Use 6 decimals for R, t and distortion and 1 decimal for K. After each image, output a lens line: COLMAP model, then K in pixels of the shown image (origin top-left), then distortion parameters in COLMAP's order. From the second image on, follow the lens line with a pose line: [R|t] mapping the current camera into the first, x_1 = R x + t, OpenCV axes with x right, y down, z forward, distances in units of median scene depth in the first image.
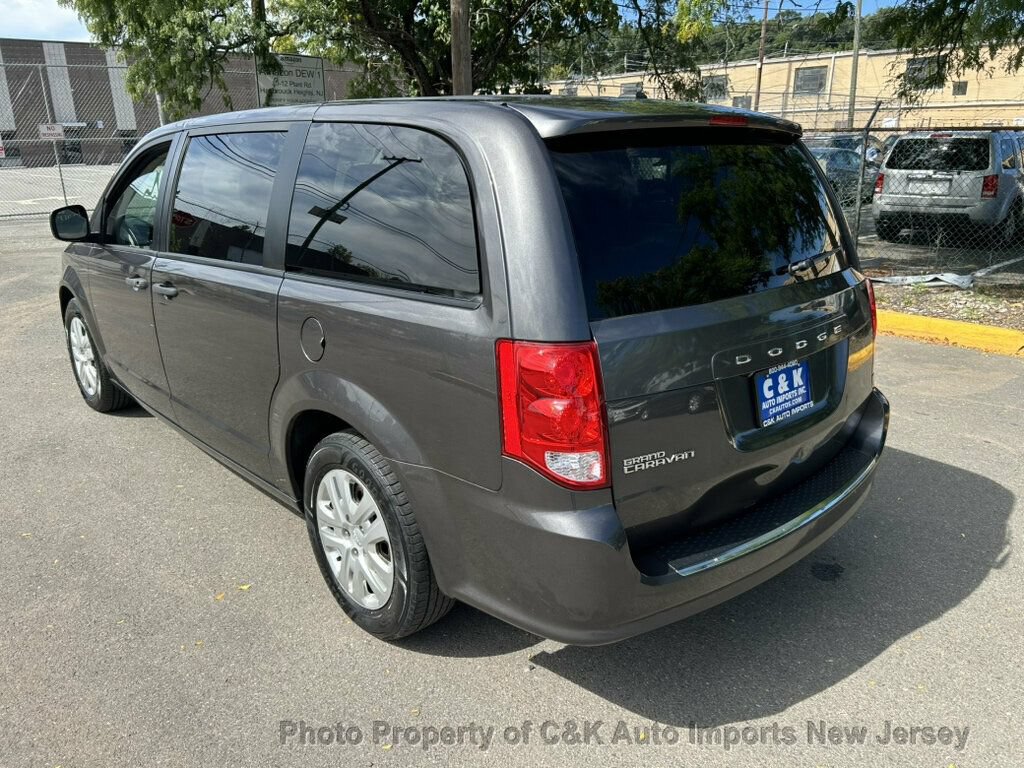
lens RADIAL K [[760.1, 0, 513.0], [0, 760.1, 370.5], [0, 0, 1]] dist [0.053007, -0.063295]
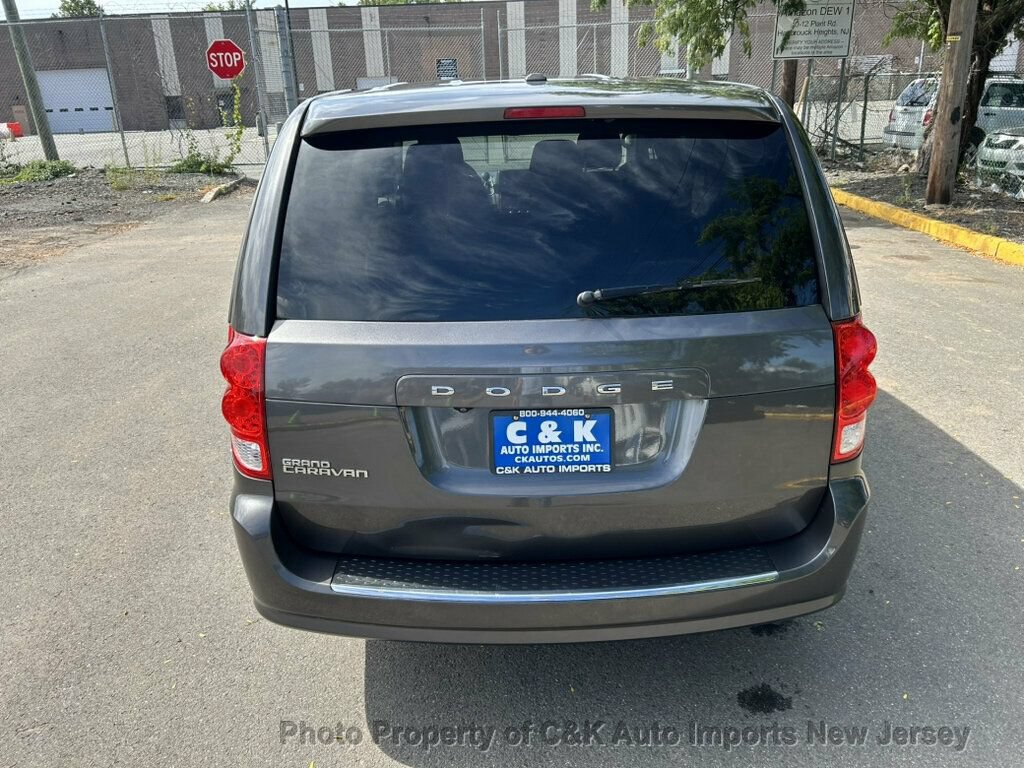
lens RADIAL K [[760.1, 0, 513.0], [0, 760.1, 370.5], [0, 0, 1]] dist [0.053007, -0.063295]
pose [[0.760805, 0.204499, -0.615919, 0.754021], [-0.161069, 0.978861, 0.126046, -0.135594], [0.628676, 0.003309, 0.777661, 0.299592]]
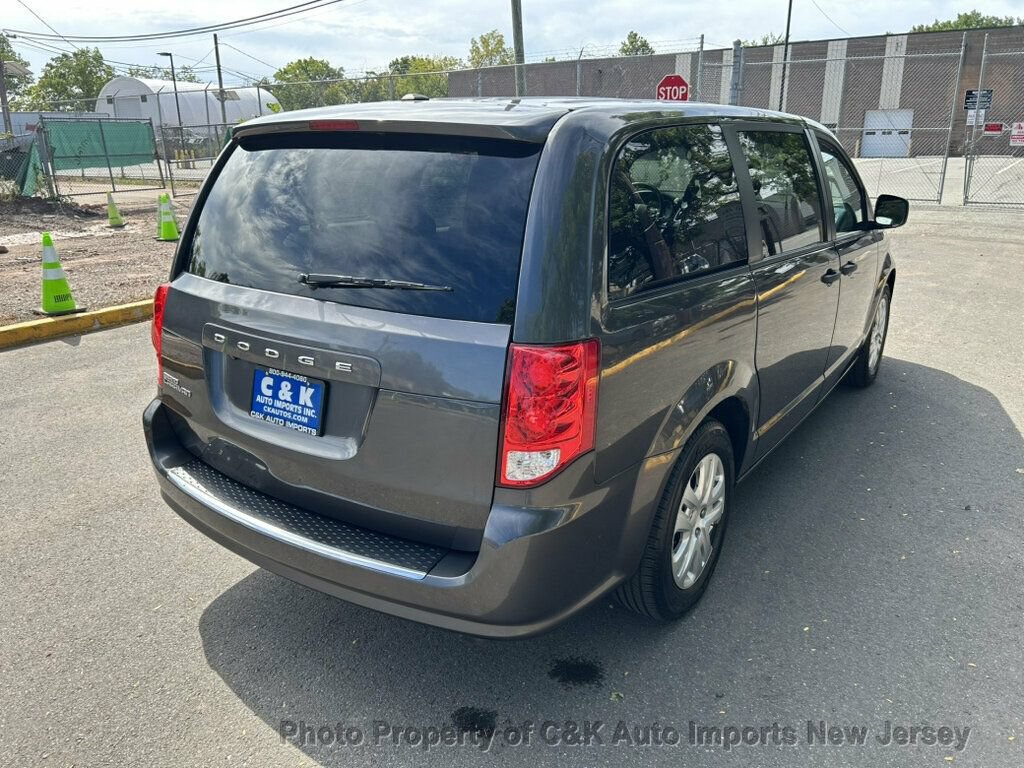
lens RADIAL K [[760.1, 0, 513.0], [0, 760.1, 370.5], [0, 0, 1]] dist [0.053007, -0.063295]
pose [[0.245360, 0.285552, -0.926422, 1.220457], [-0.268689, 0.938227, 0.218029, -0.277031], [0.931453, 0.195423, 0.306928, 0.885973]]
